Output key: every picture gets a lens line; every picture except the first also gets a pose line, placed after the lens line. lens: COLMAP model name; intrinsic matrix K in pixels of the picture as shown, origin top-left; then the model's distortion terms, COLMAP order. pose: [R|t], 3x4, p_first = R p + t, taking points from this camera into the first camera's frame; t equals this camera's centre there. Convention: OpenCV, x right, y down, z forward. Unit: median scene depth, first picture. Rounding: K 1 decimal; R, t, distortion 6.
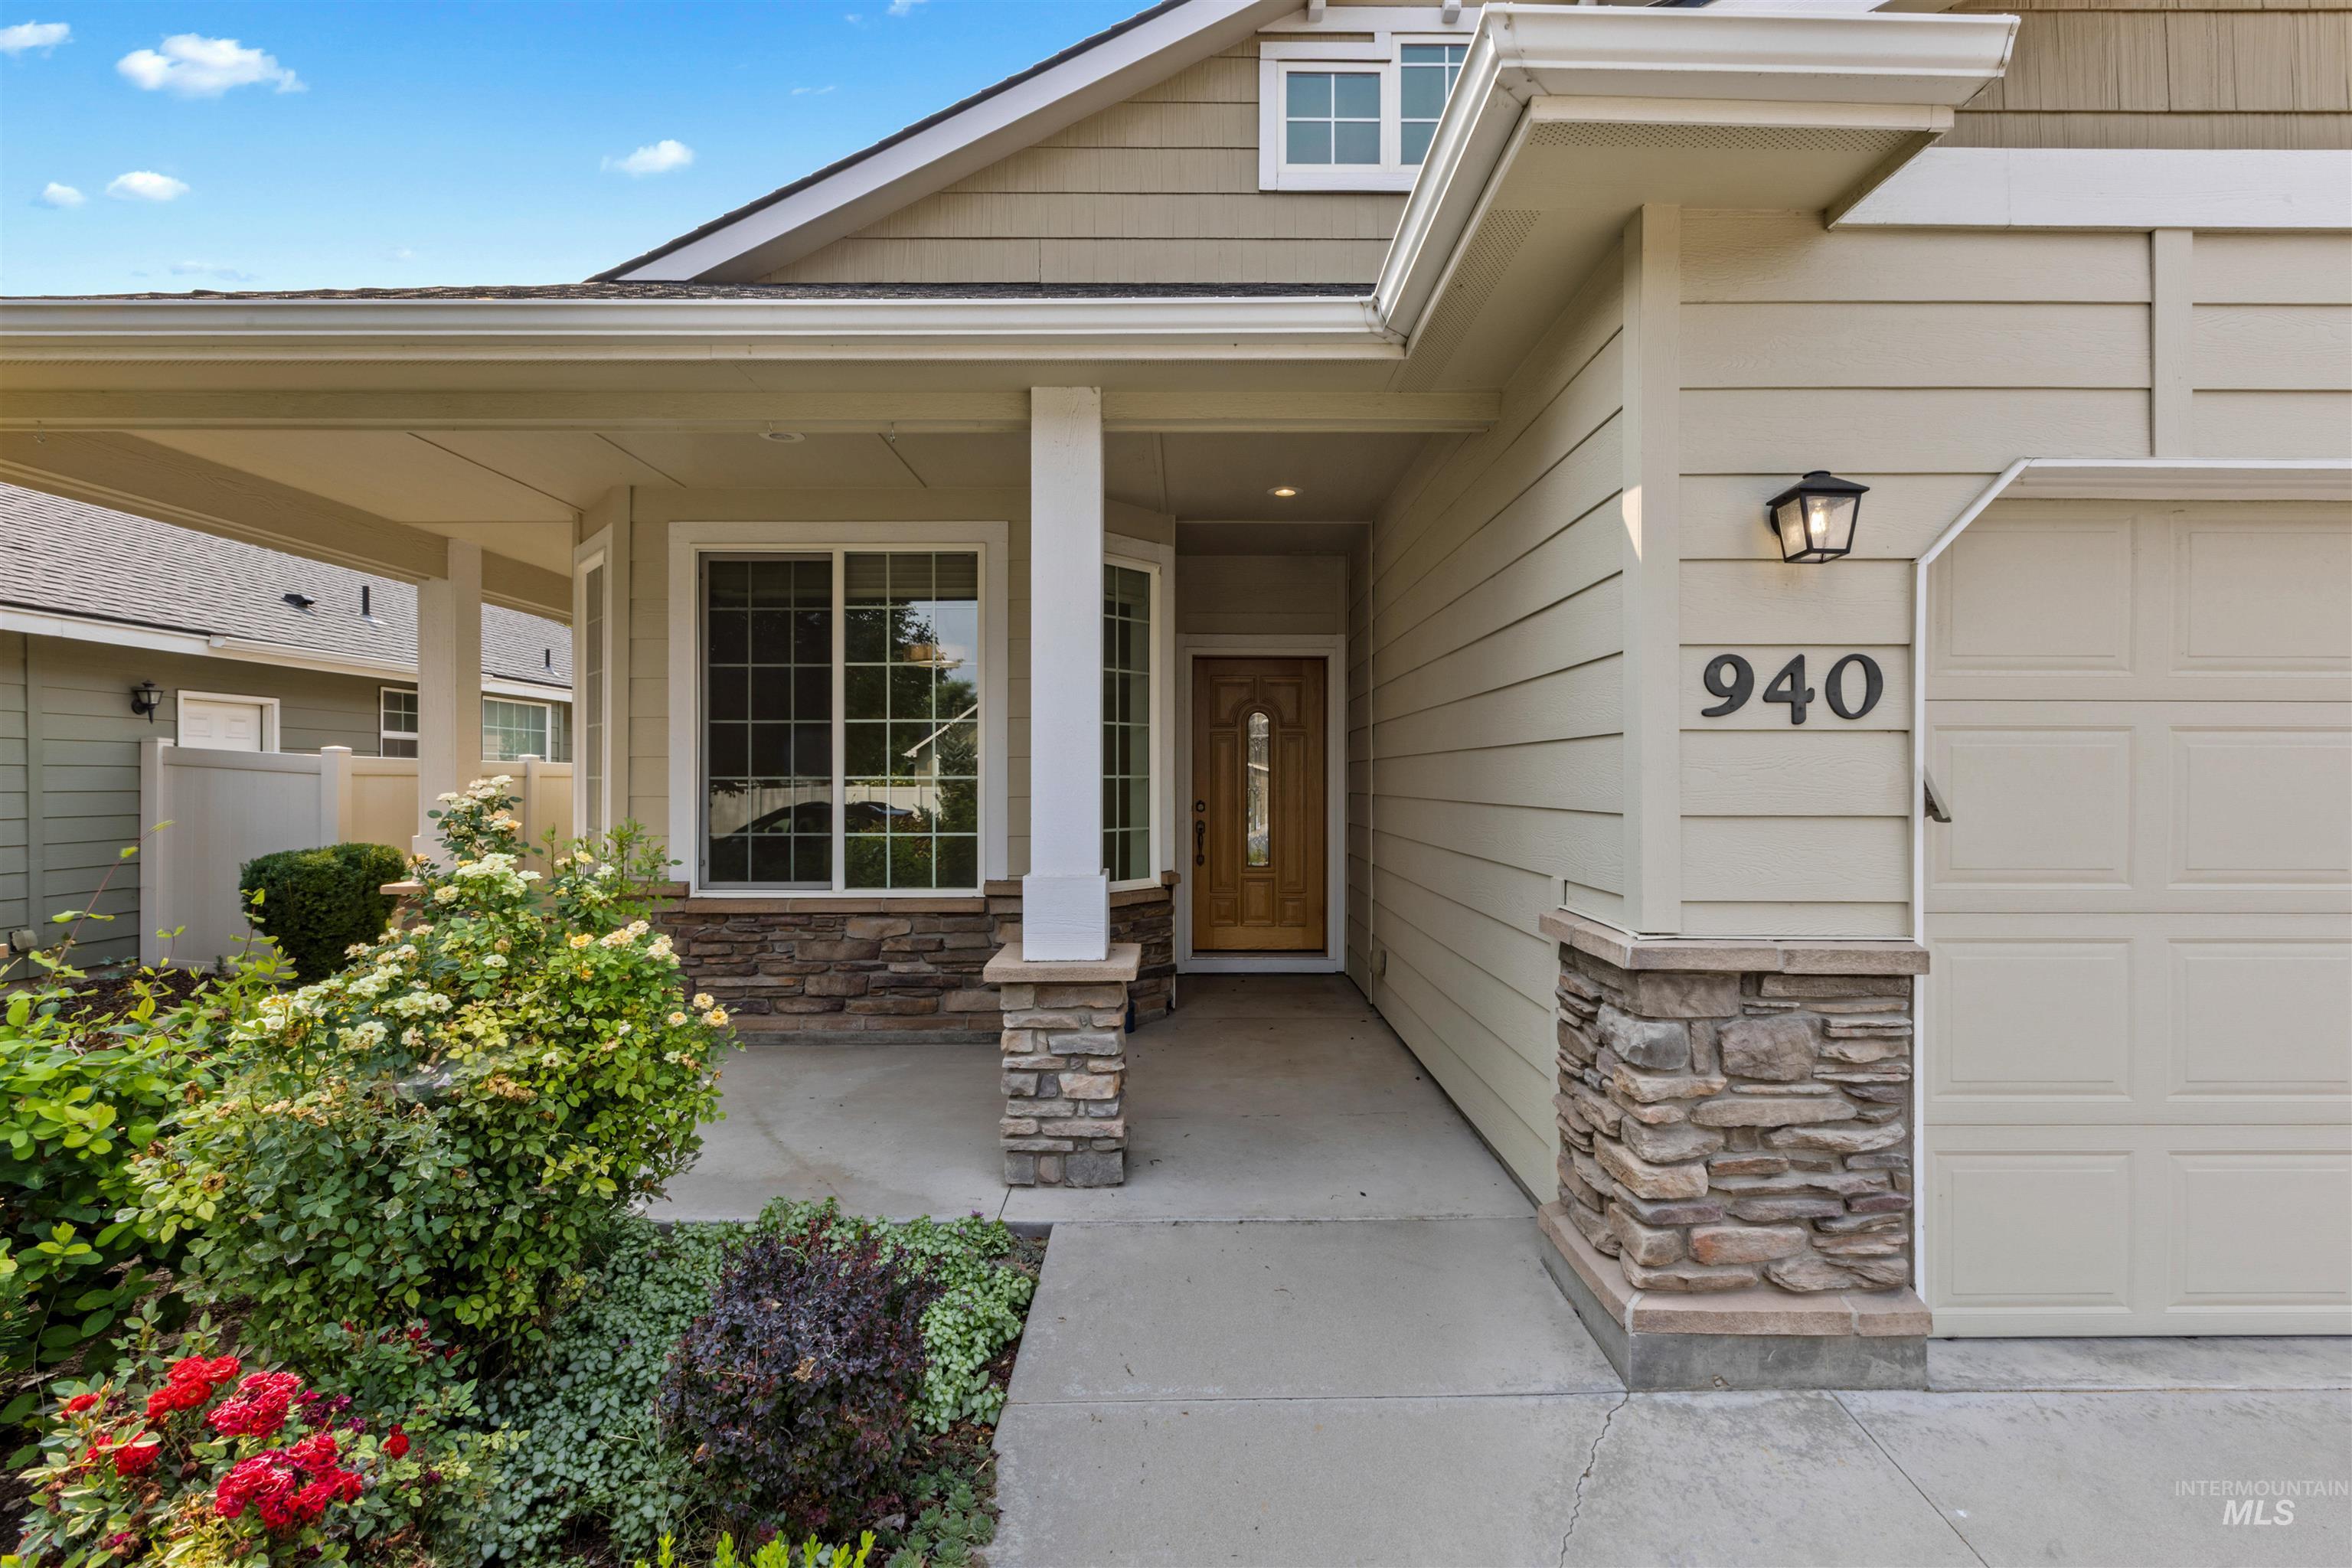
lens RADIAL K [[1081.1, 0, 1220.6], [0, 1081.1, 773.2], [0, 0, 1]] dist [0.002853, -0.001270]
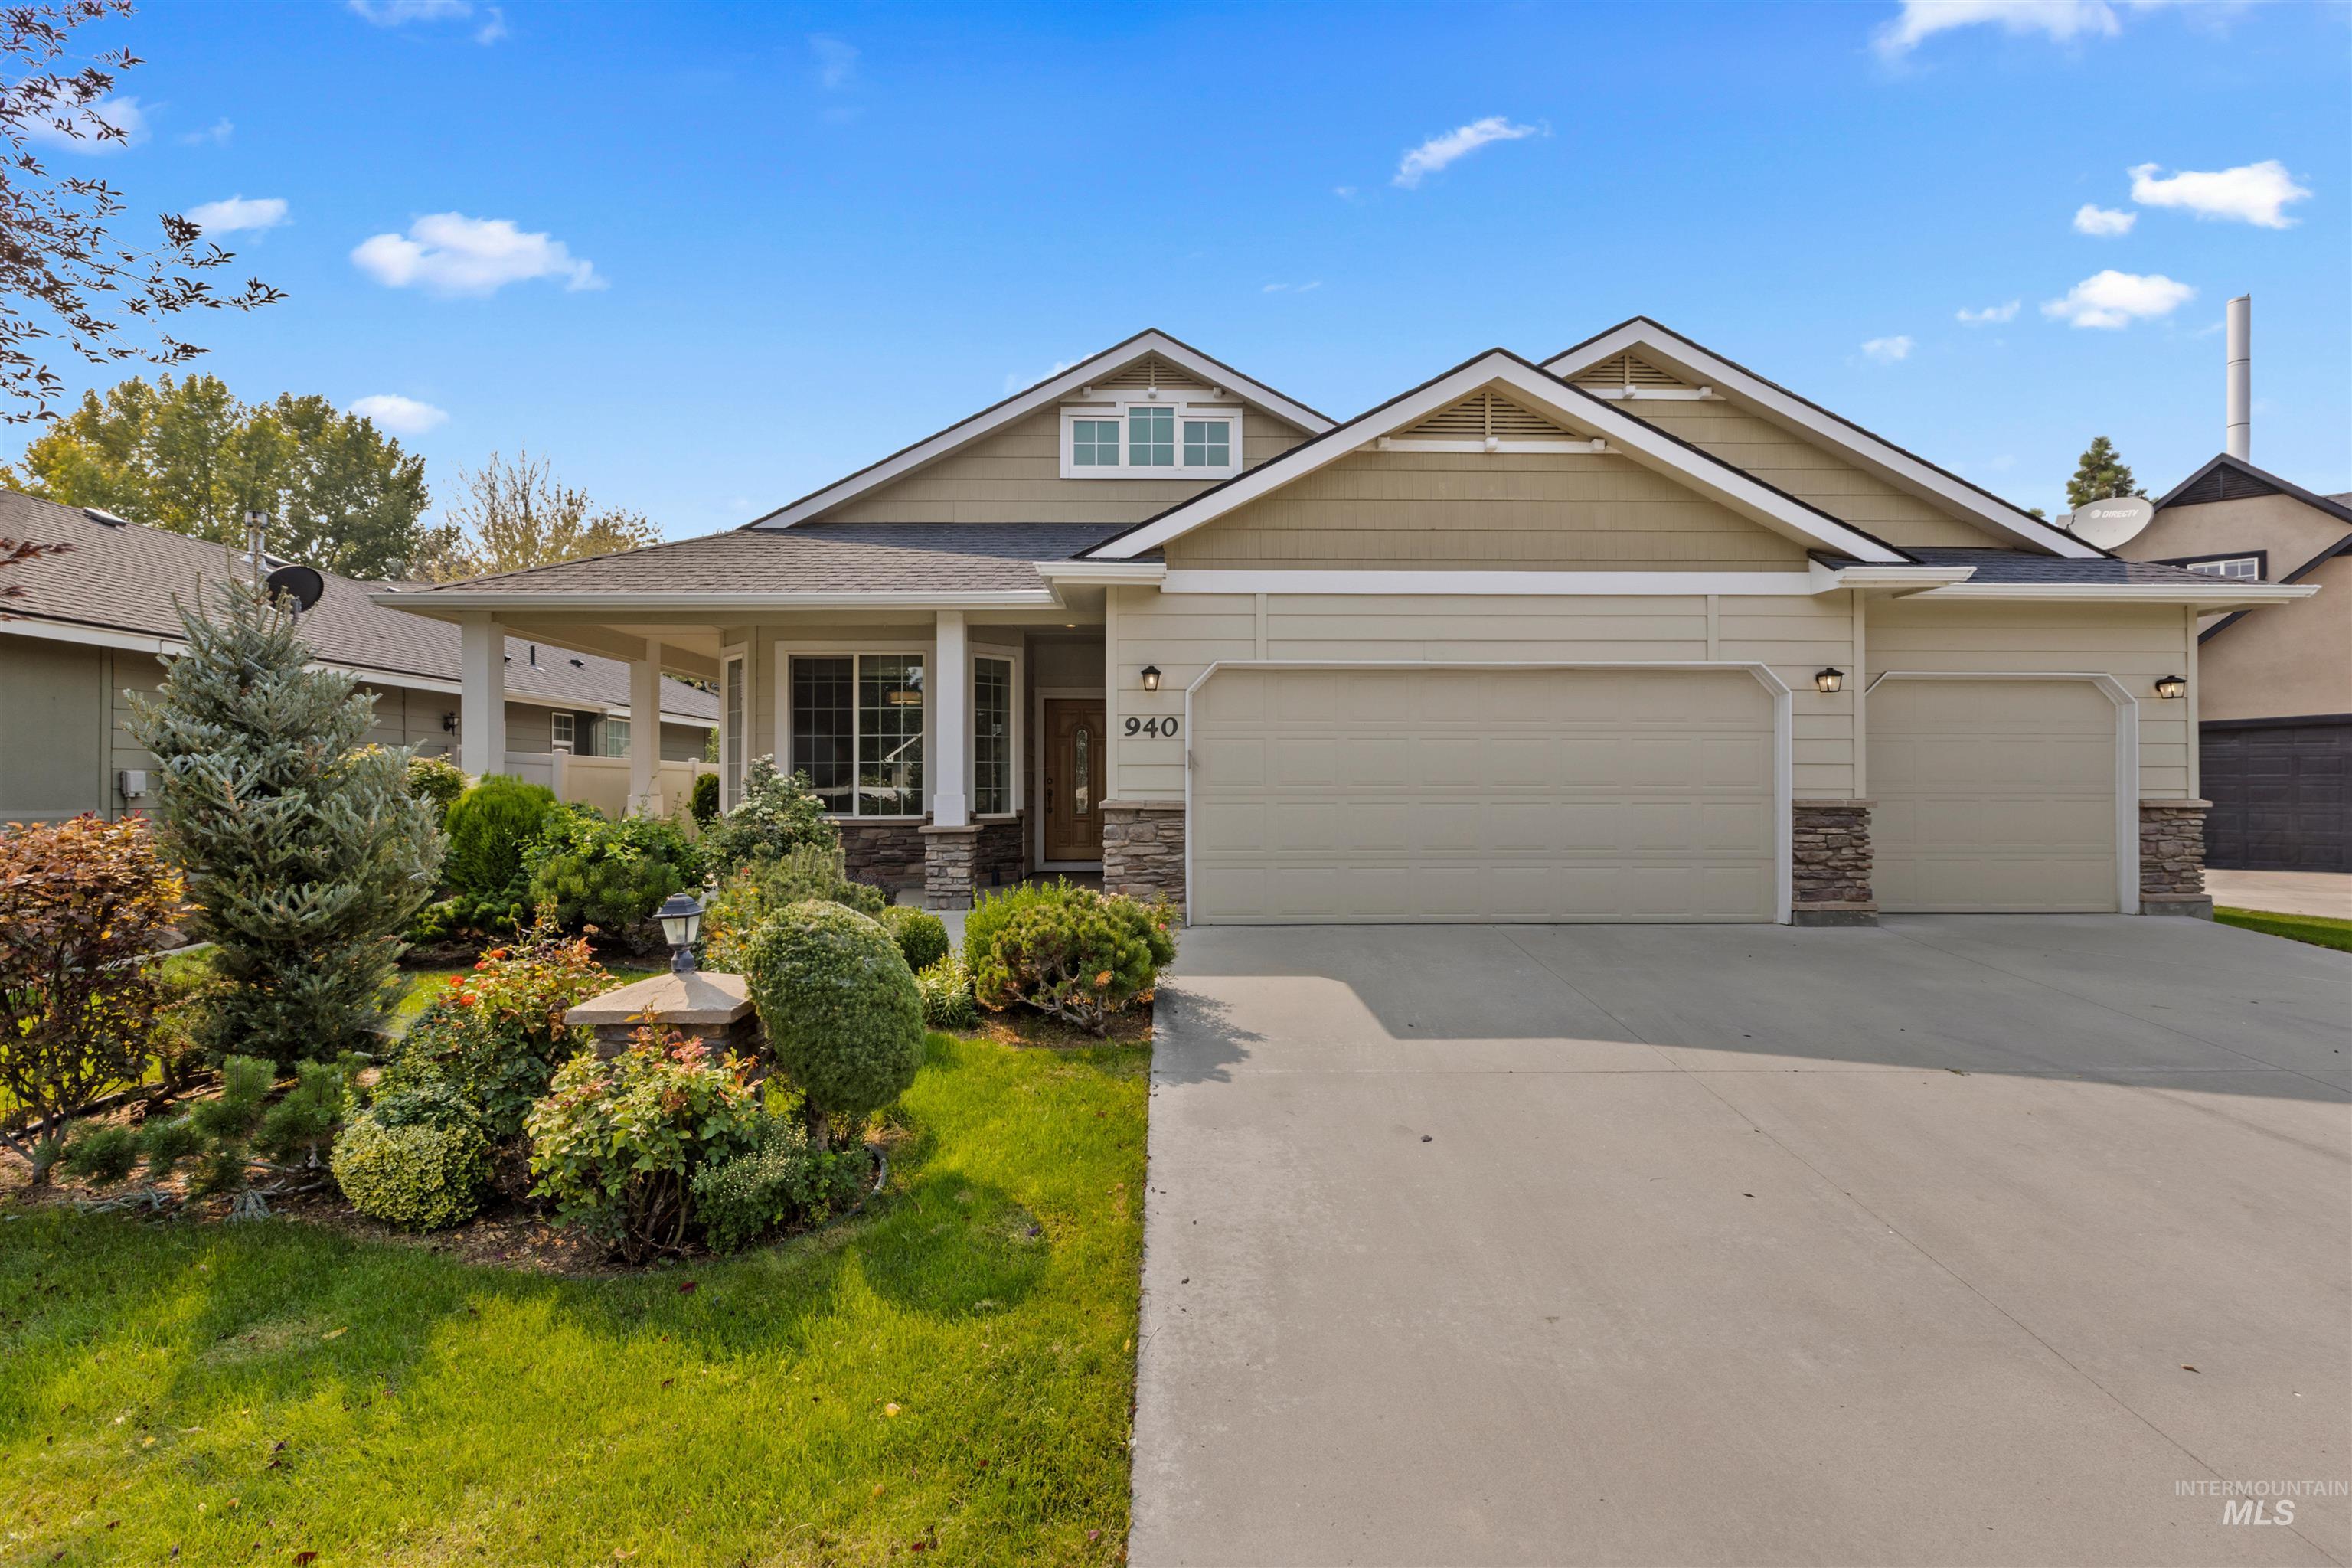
lens RADIAL K [[1081.1, 0, 1217.1], [0, 1081.1, 775.3], [0, 0, 1]] dist [0.002853, -0.001270]
pose [[0.999887, -0.002093, 0.014902, 0.316300], [0.002174, 0.999983, -0.005444, 0.042240], [-0.014890, 0.005476, 0.999874, -1.112777]]
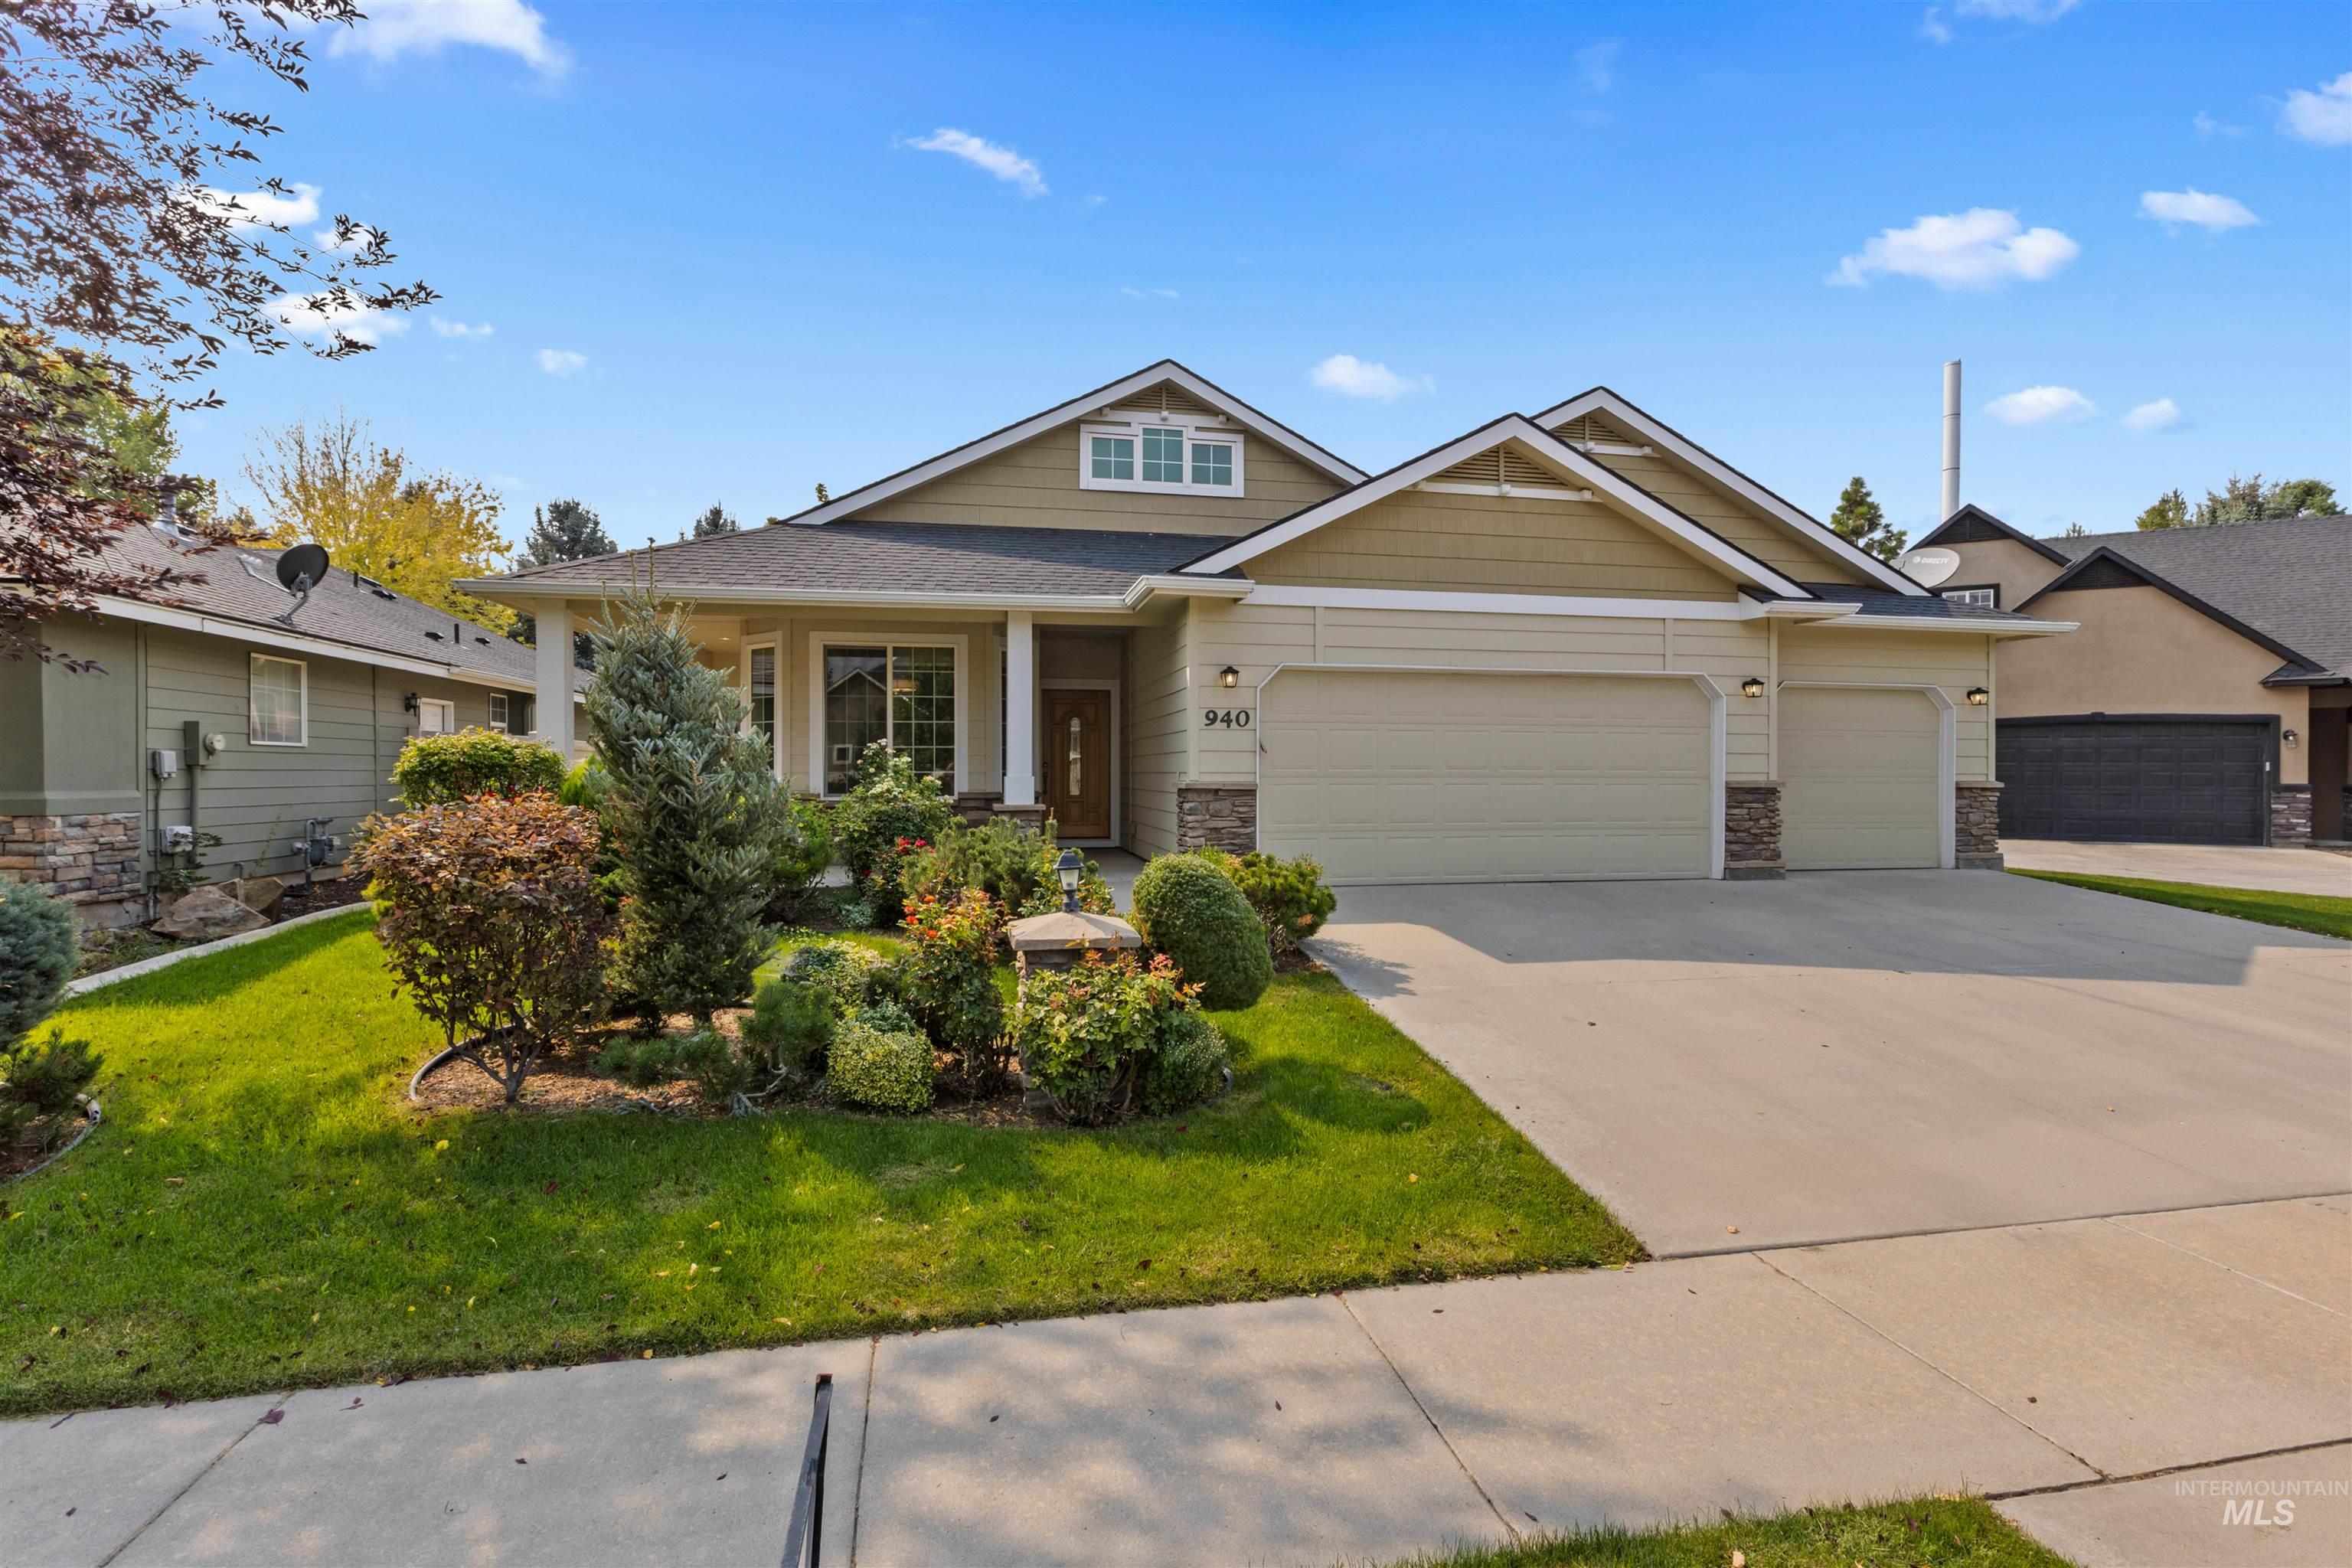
lens RADIAL K [[1081.1, 0, 1203.2], [0, 1081.1, 774.6], [0, 0, 1]] dist [0.002853, -0.001270]
pose [[0.982659, -0.000297, 0.185422, -0.136773], [-0.001054, 0.999974, 0.007187, 0.045219], [-0.185419, -0.007258, 0.982633, -1.336645]]
